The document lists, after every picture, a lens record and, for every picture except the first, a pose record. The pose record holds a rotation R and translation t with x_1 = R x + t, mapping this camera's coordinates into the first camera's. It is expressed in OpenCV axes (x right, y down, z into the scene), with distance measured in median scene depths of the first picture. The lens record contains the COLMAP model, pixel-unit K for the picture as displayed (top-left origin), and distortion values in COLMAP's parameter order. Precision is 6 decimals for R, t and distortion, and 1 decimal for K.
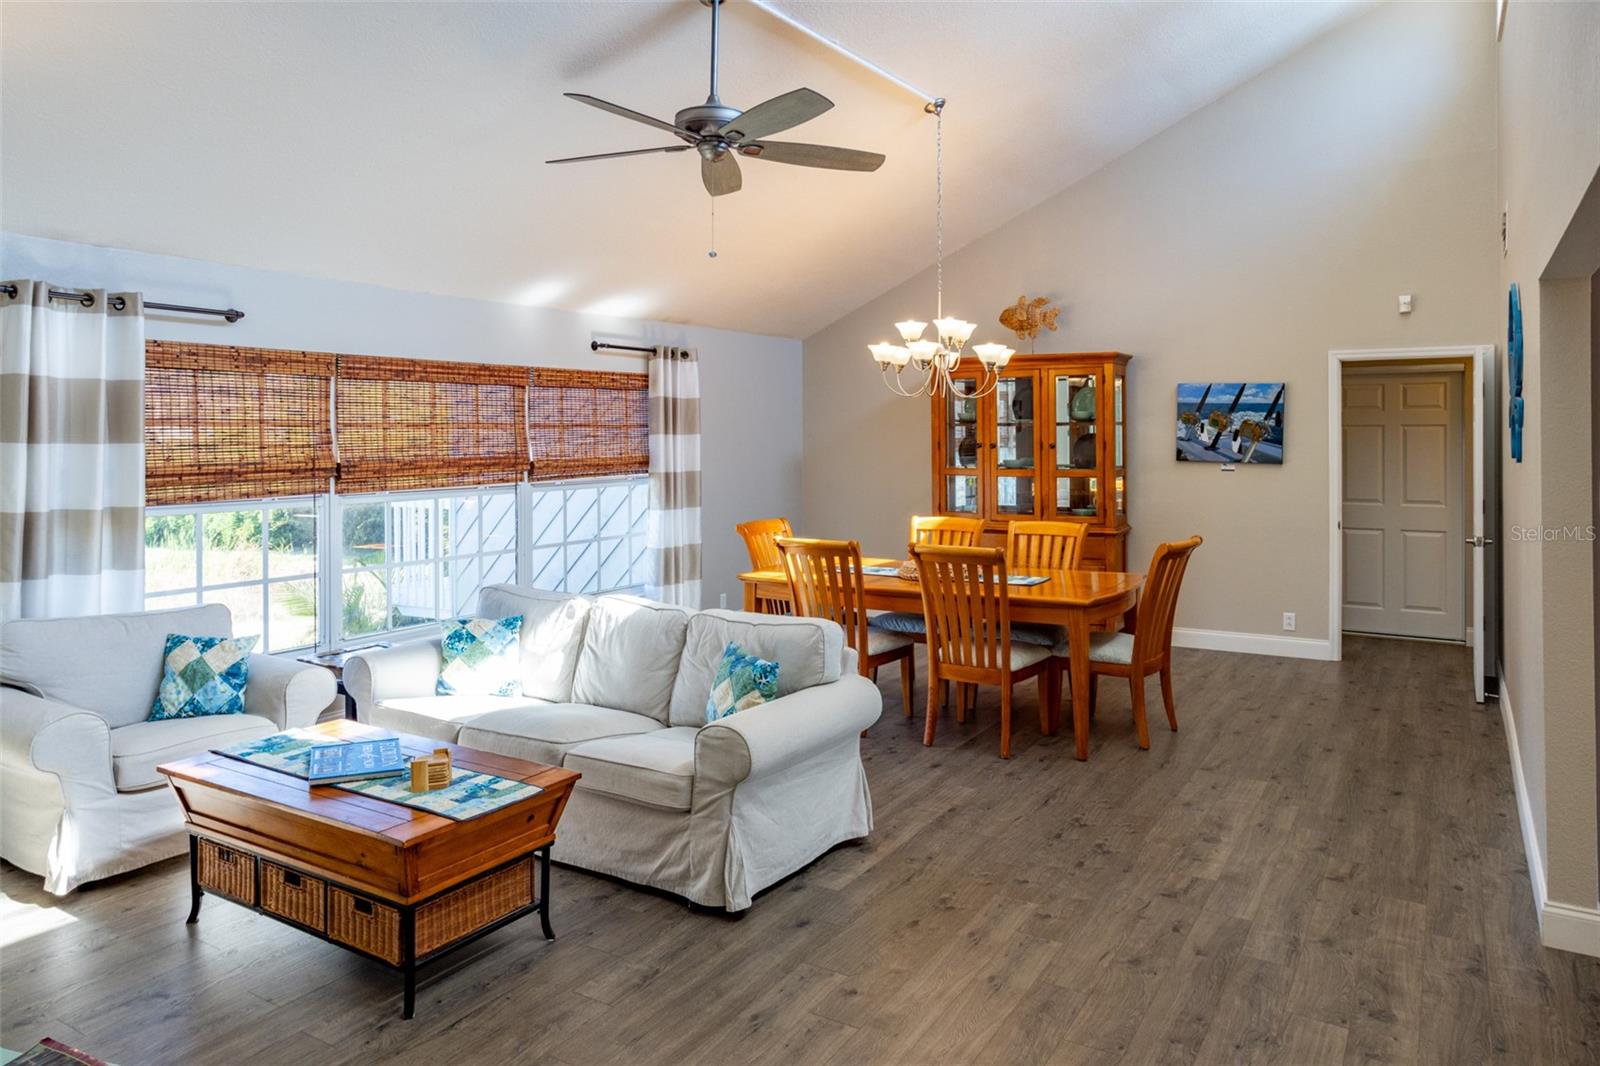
lens RADIAL K [[1083.8, 0, 804.1], [0, 1083.8, 474.5], [0, 0, 1]] dist [0.004334, 0.000942]
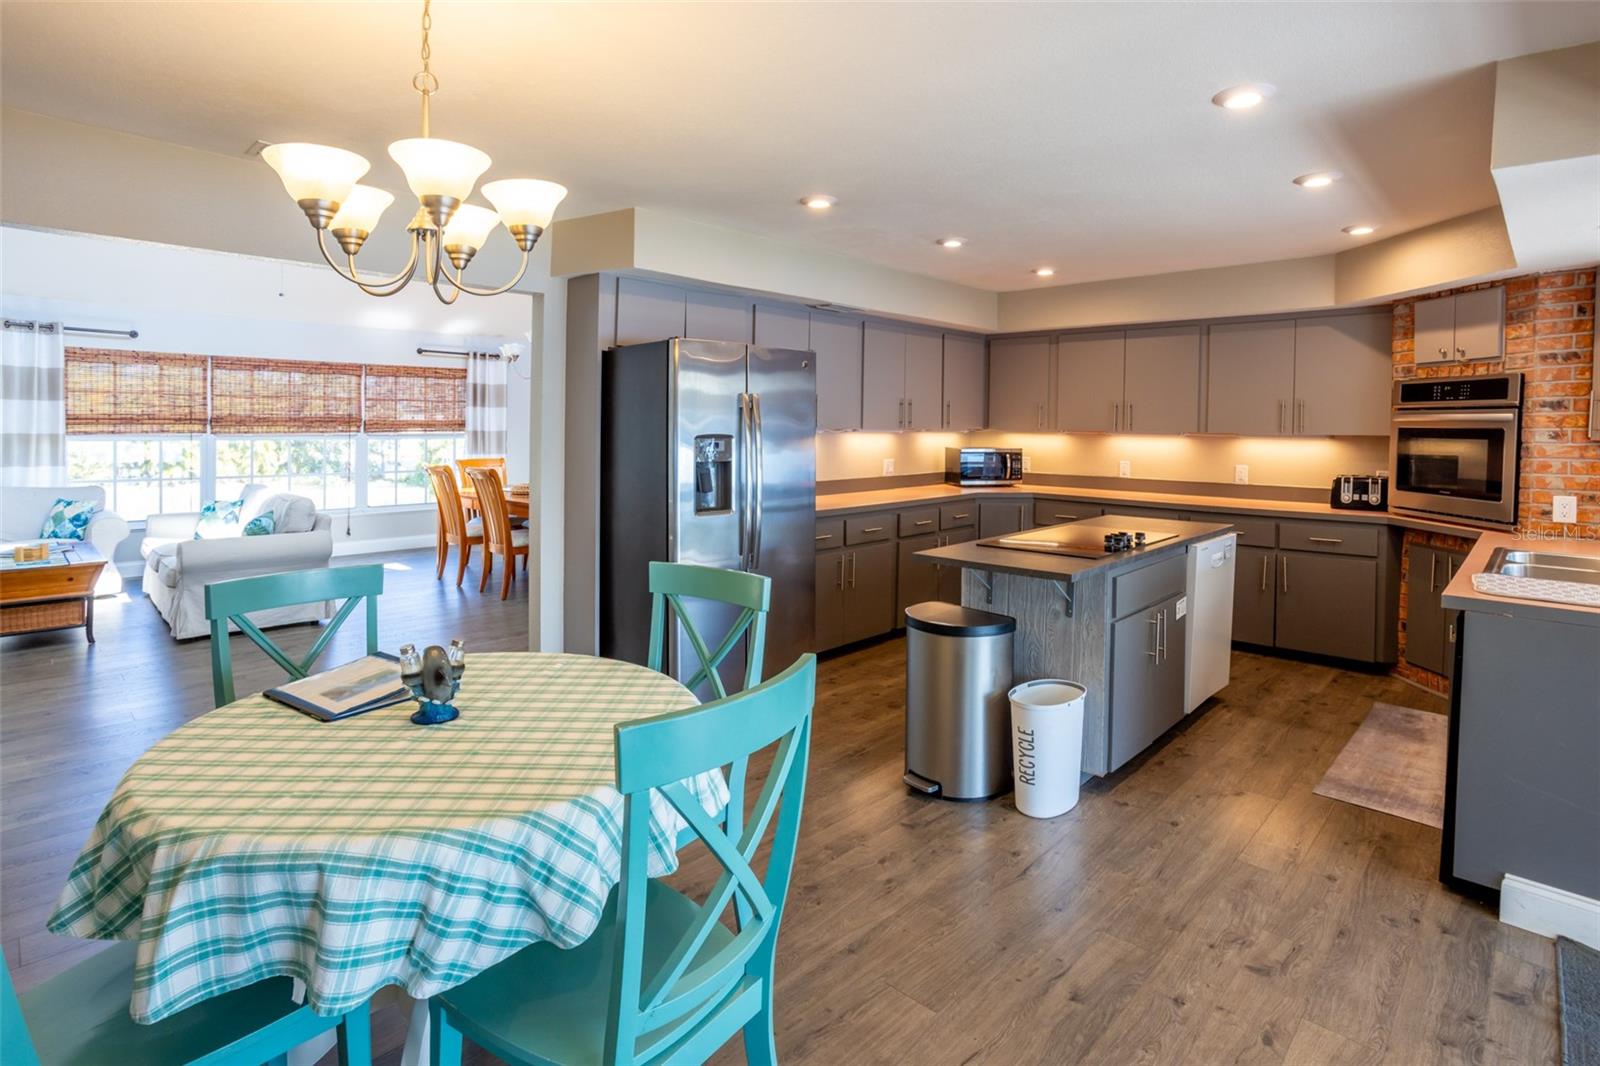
lens RADIAL K [[829.2, 0, 759.3], [0, 829.2, 448.6], [0, 0, 1]] dist [-0.000946, 0.000579]
pose [[0.969413, 0.010269, -0.245221, 0.833670], [-0.014581, 0.999769, -0.015776, 0.054143], [0.245003, 0.018869, 0.969339, -0.103051]]
